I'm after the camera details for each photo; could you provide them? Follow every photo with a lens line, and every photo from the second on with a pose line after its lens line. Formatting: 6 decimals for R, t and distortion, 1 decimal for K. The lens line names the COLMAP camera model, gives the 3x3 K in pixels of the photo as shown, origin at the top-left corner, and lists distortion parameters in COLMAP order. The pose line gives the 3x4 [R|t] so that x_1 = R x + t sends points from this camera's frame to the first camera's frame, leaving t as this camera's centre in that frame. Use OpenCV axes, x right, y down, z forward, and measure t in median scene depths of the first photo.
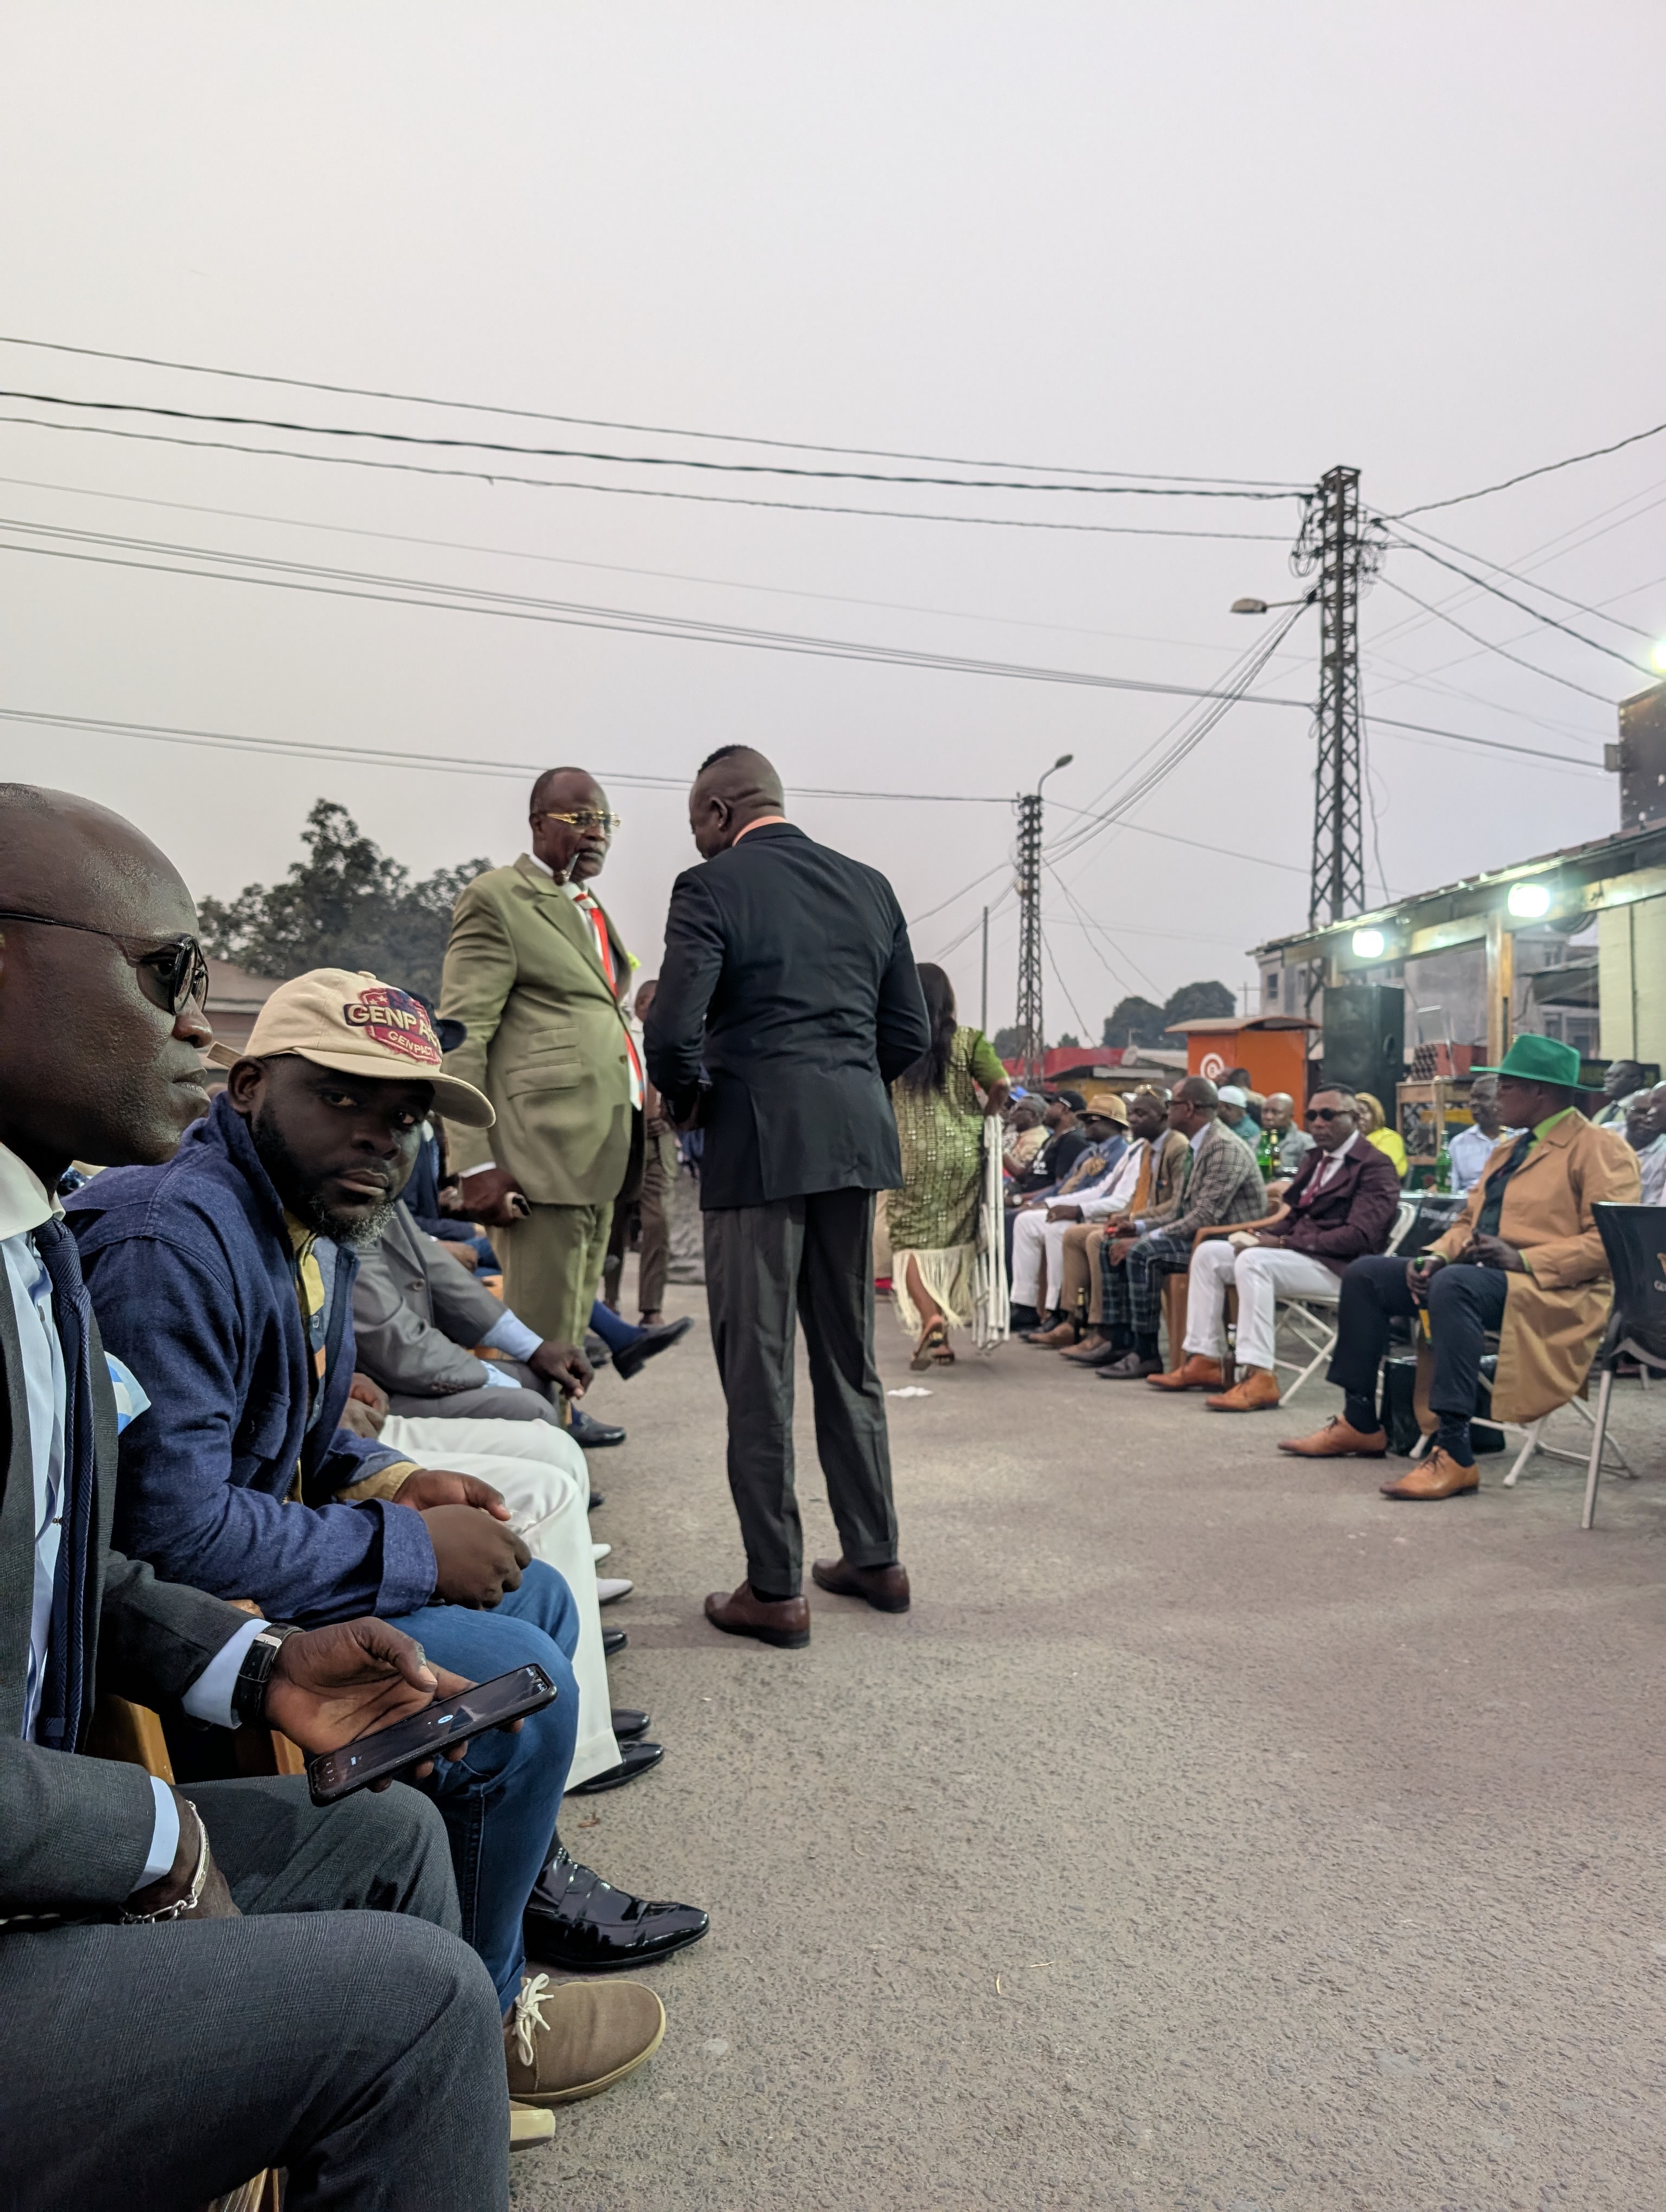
lens RADIAL K [[1595.8, 0, 839.6], [0, 1595.8, 1074.8], [0, 0, 1]] dist [0.002526, -0.000229]
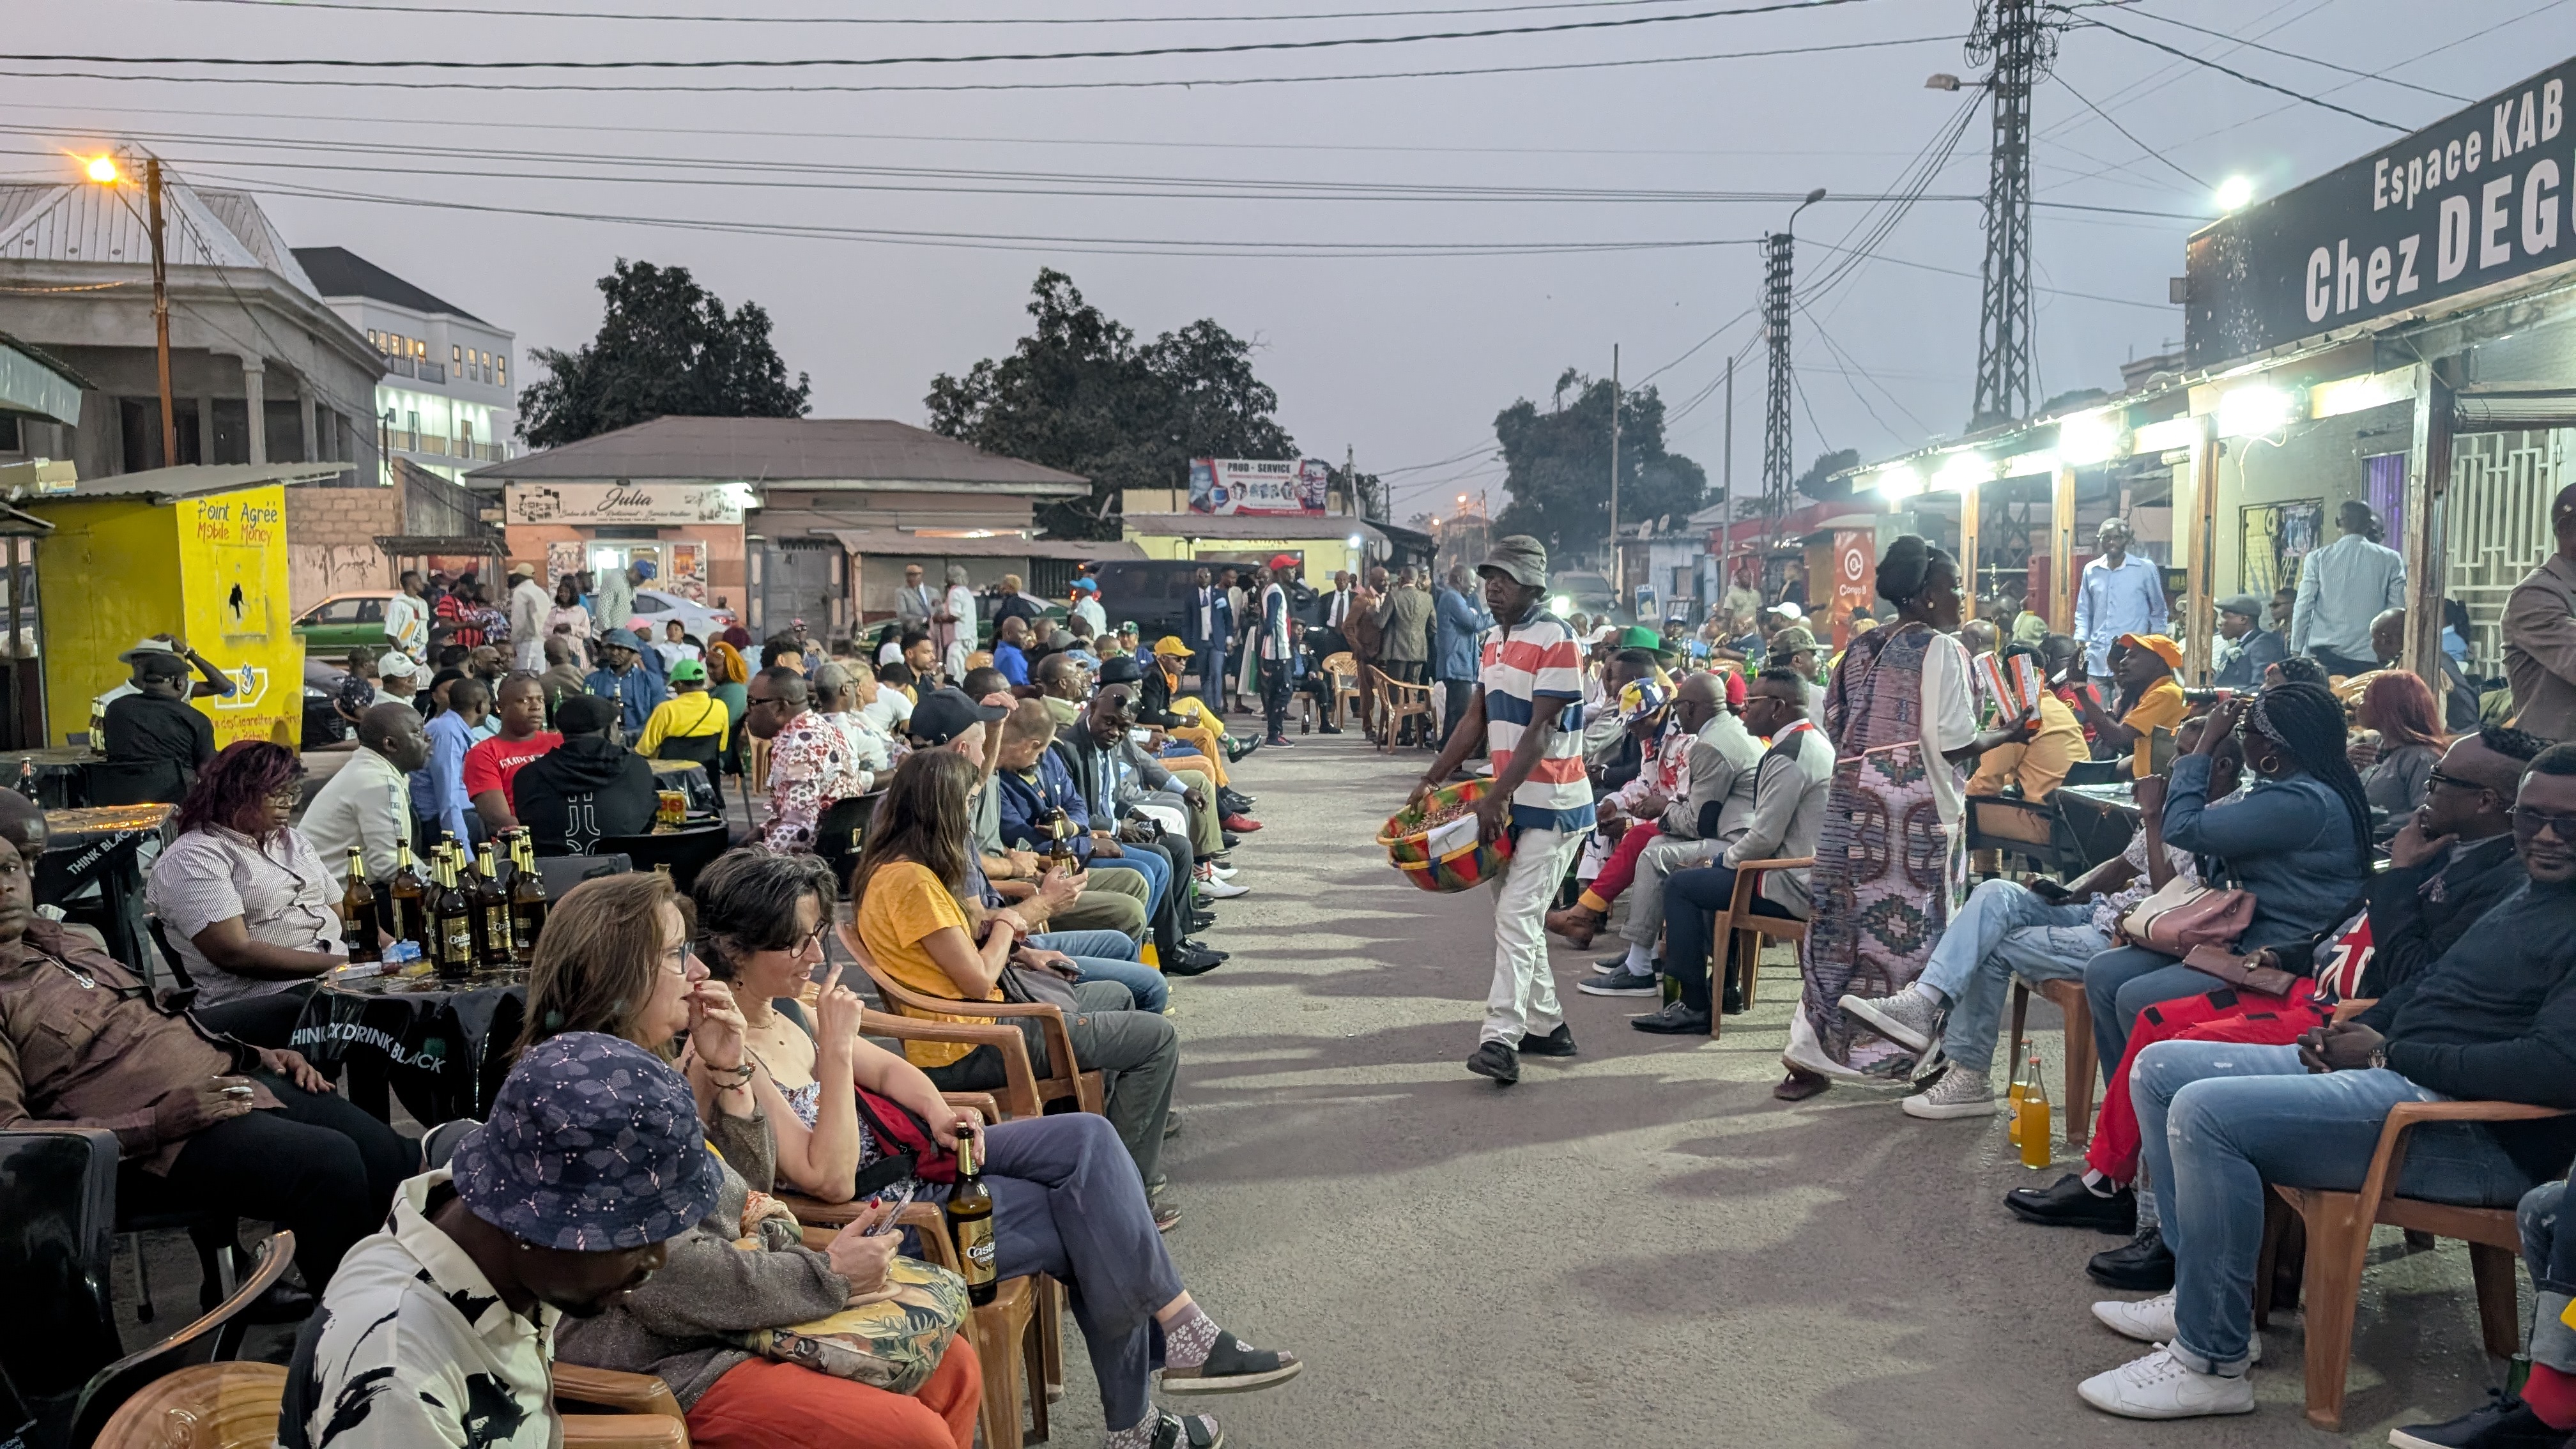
lens RADIAL K [[1898.9, 0, 1259.6], [0, 1898.9, 719.7], [0, 0, 1]] dist [0.006271, -0.000343]
pose [[0.979464, -0.001211, -0.201614, 0.045318], [0.023680, 0.993752, 0.109071, -0.022359], [0.200222, -0.111605, 0.973373, -0.161364]]
